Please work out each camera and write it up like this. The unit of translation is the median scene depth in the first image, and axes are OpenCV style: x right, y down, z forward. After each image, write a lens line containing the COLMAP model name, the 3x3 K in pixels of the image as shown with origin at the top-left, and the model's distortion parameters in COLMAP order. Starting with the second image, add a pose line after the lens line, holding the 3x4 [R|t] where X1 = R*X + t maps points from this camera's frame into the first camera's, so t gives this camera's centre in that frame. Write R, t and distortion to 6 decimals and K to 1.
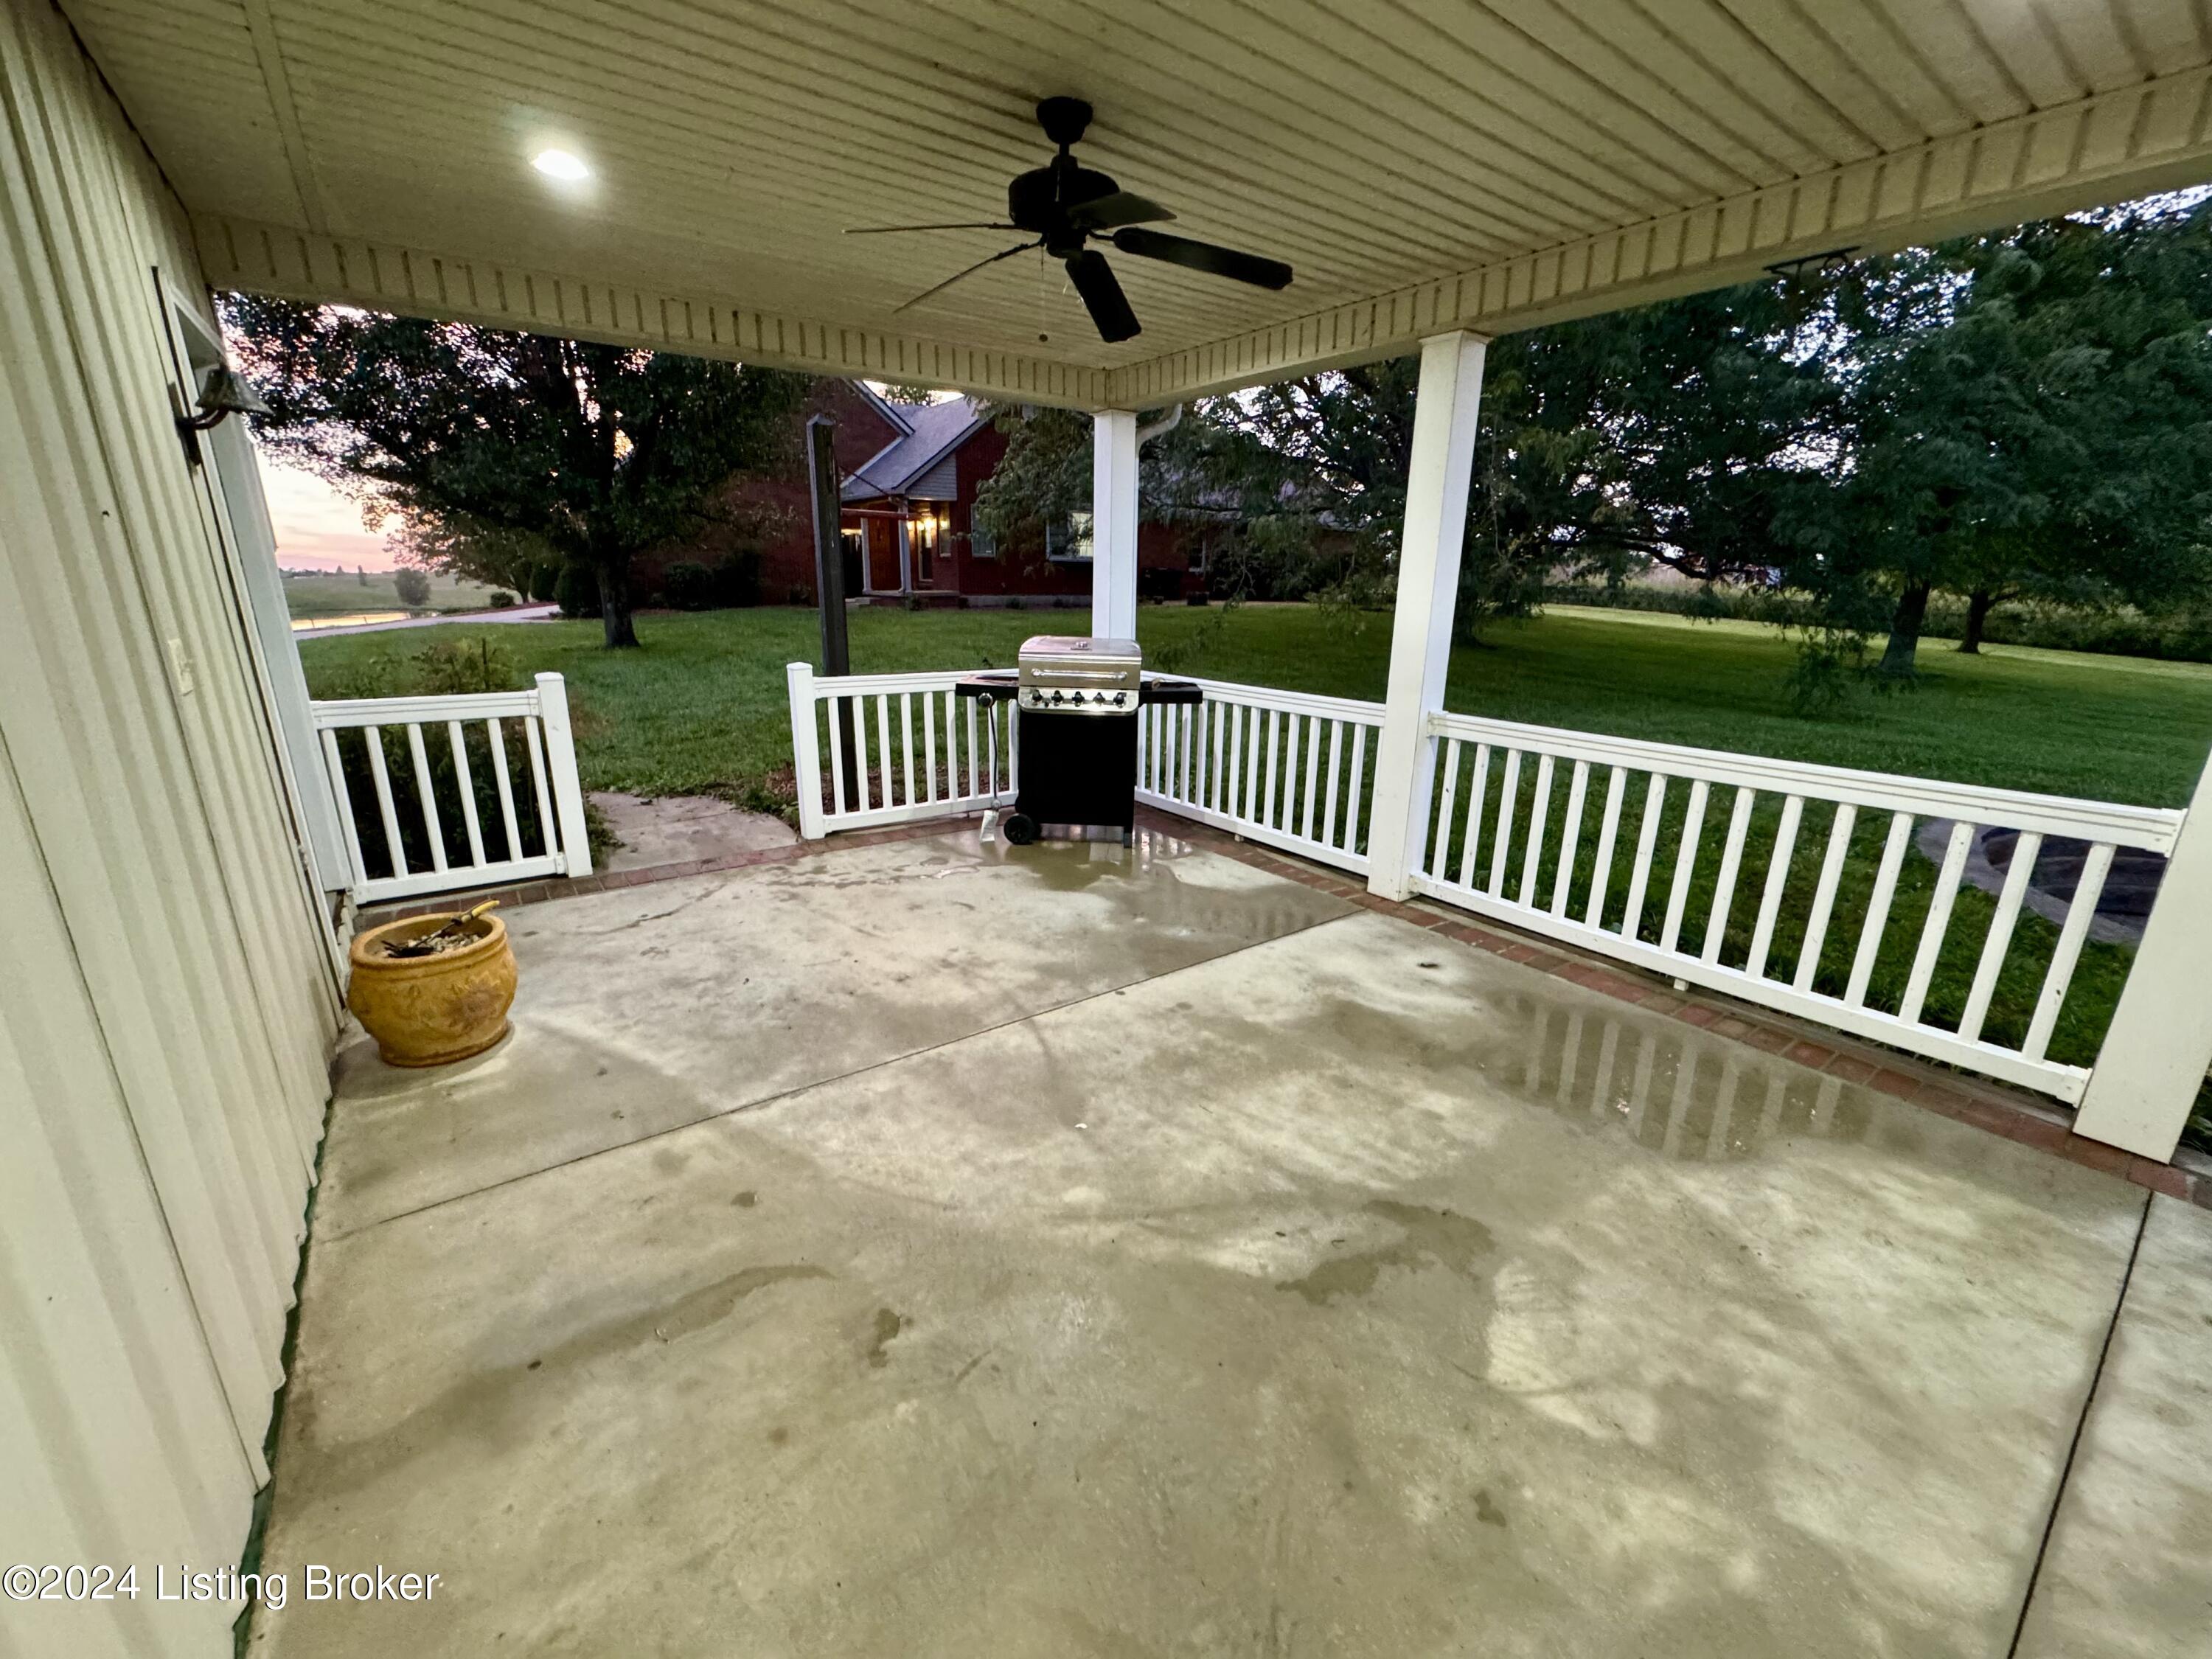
lens RADIAL K [[882.9, 0, 1093.1], [0, 882.9, 821.4], [0, 0, 1]] dist [-0.001189, -0.000193]
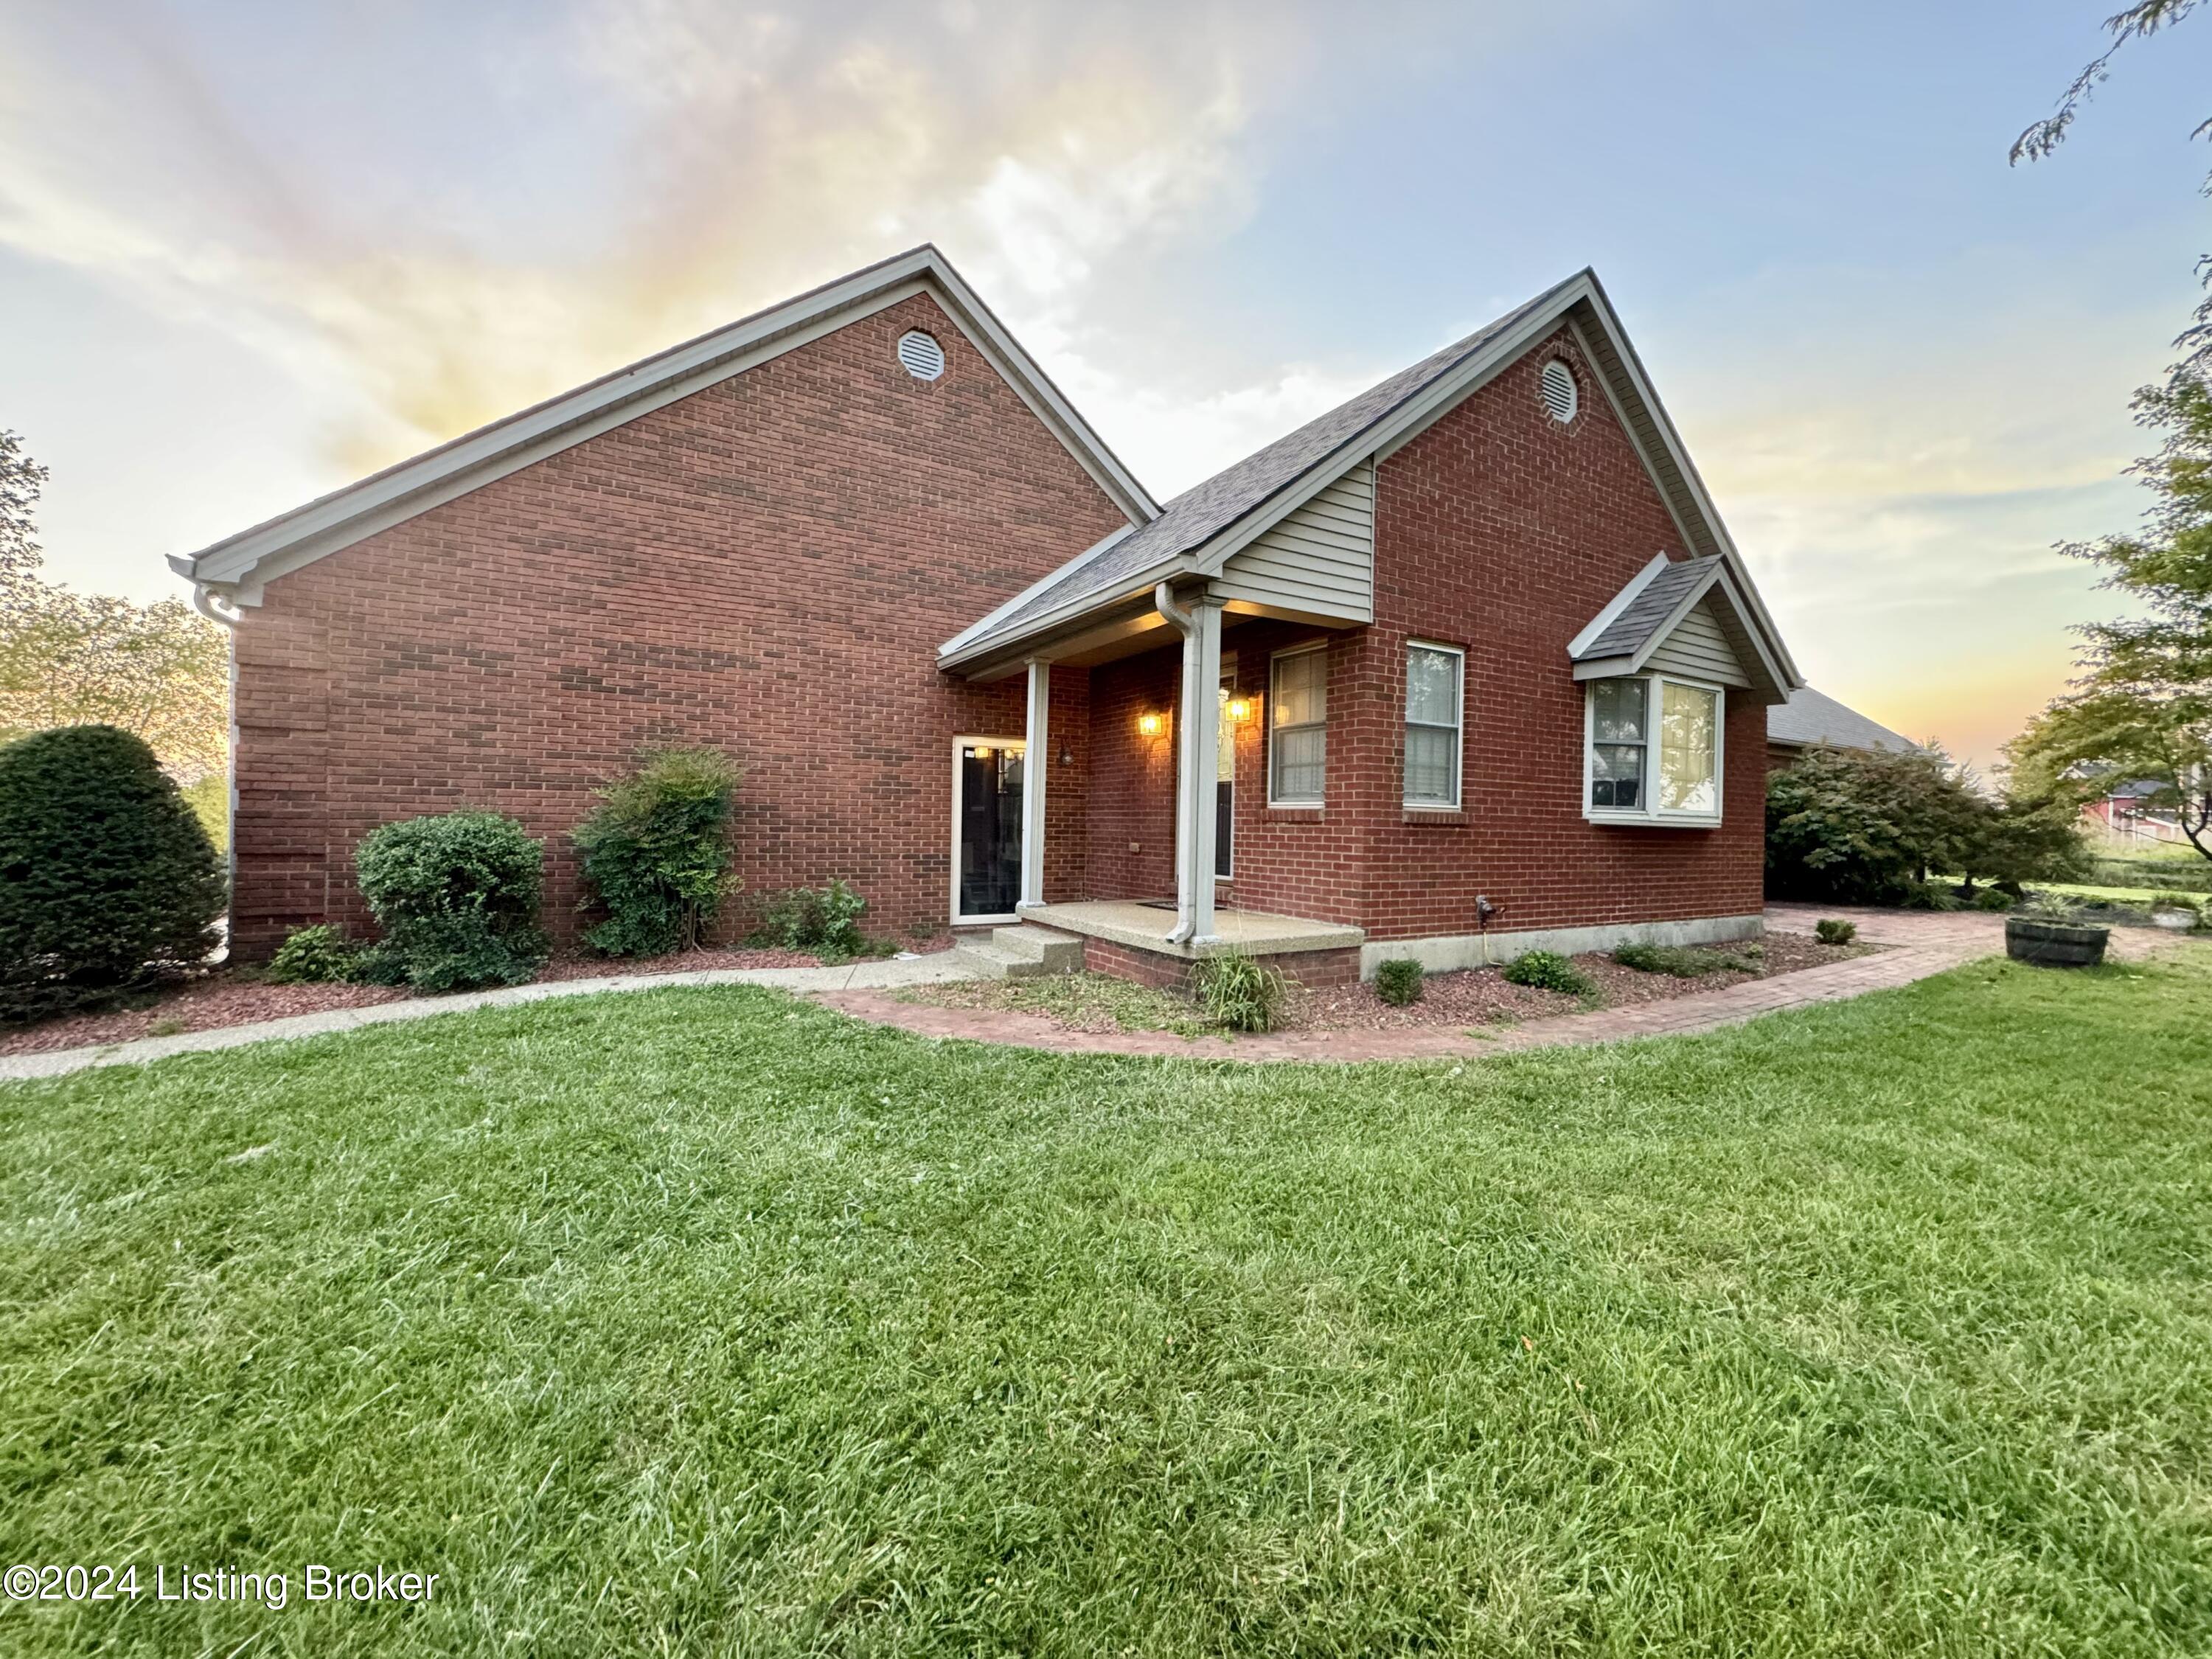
lens RADIAL K [[882.9, 0, 1105.2], [0, 882.9, 824.2], [0, 0, 1]] dist [-0.001189, -0.000193]
pose [[0.993364, 0.003825, -0.114948, -0.201339], [-0.035142, 0.961745, -0.271684, -0.212569], [0.109512, 0.273921, 0.955497, 0.710932]]
